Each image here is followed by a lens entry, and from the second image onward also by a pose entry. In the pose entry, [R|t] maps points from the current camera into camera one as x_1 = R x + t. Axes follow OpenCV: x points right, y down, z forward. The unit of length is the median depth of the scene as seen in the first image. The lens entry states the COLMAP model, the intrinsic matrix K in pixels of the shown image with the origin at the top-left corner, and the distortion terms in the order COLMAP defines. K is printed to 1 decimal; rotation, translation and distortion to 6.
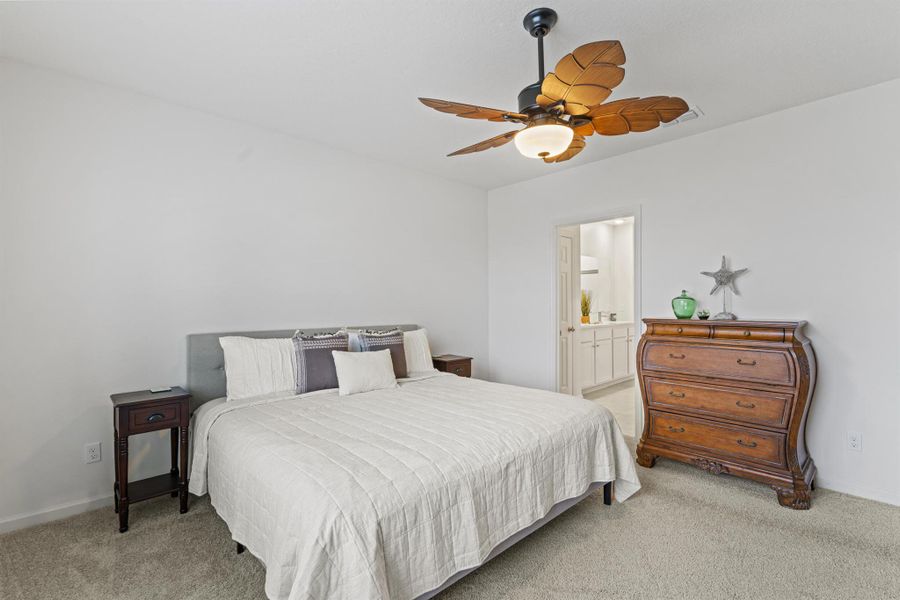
lens RADIAL K [[404.5, 0, 448.0], [0, 404.5, 309.8], [0, 0, 1]] dist [-0.000910, 0.000237]
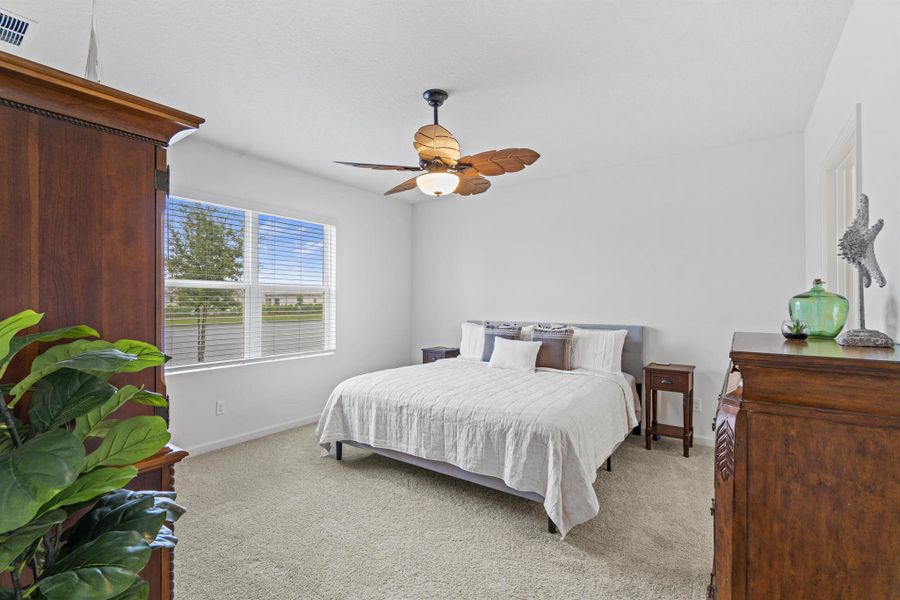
lens RADIAL K [[405.6, 0, 450.0], [0, 405.6, 300.0], [0, 0, 1]] dist [-0.004465, 0.001397]
pose [[0.203293, -0.006165, -0.979099, 1.022499], [-0.012145, 0.999887, -0.008817, -0.014108], [0.979043, 0.013684, 0.203195, 0.497859]]
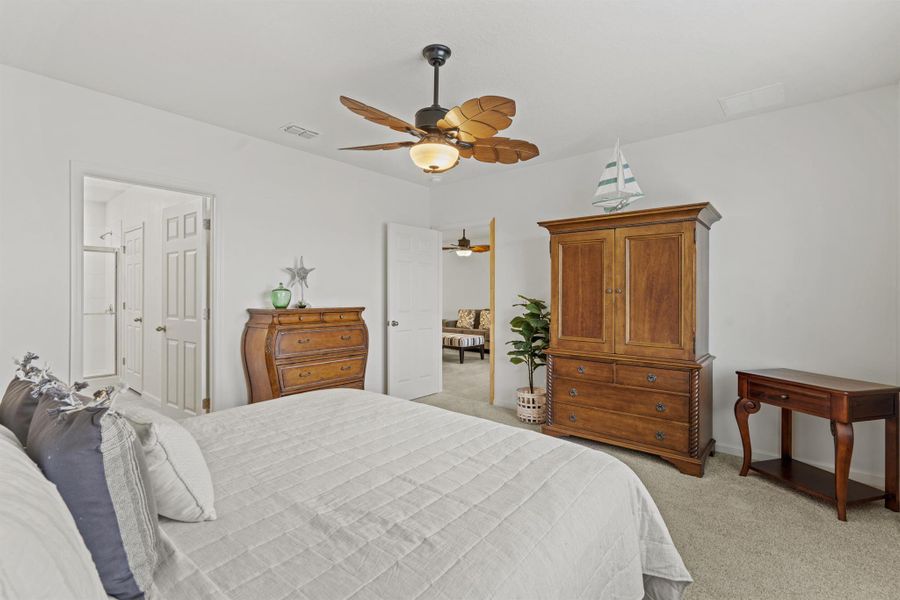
lens RADIAL K [[405.6, 0, 450.0], [0, 405.6, 300.0], [0, 0, 1]] dist [-0.004465, 0.001397]
pose [[-0.138217, -0.005574, 0.990386, -0.610354], [0.011732, 0.999905, 0.007265, -0.004313], [-0.990332, 0.012623, -0.138139, 0.730162]]
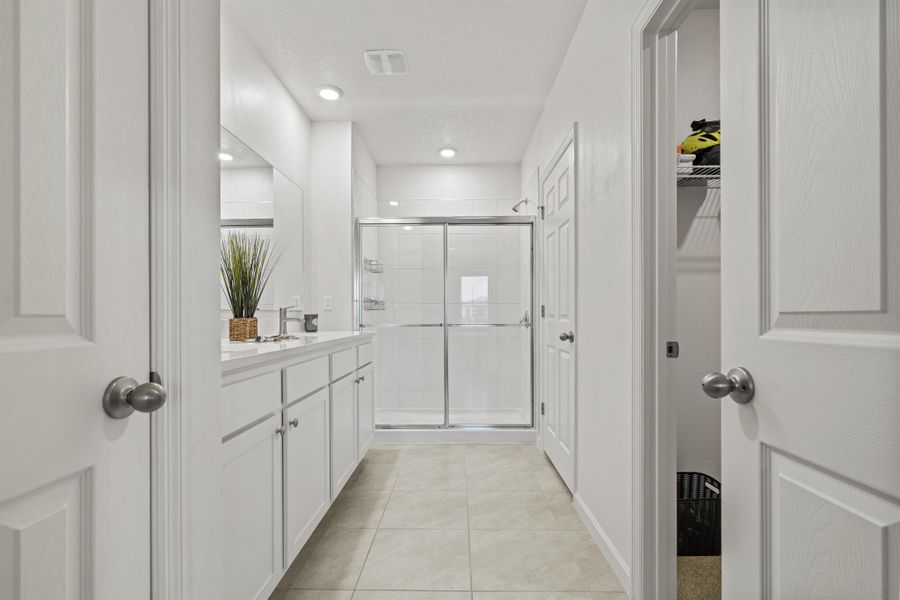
lens RADIAL K [[404.5, 0, 448.0], [0, 404.5, 309.8], [0, 0, 1]] dist [-0.000910, 0.000237]
pose [[0.691985, 0.014769, 0.721760, 0.461525], [0.009649, 0.999512, -0.029703, 0.041878], [-0.721847, 0.027518, 0.691505, 1.380166]]
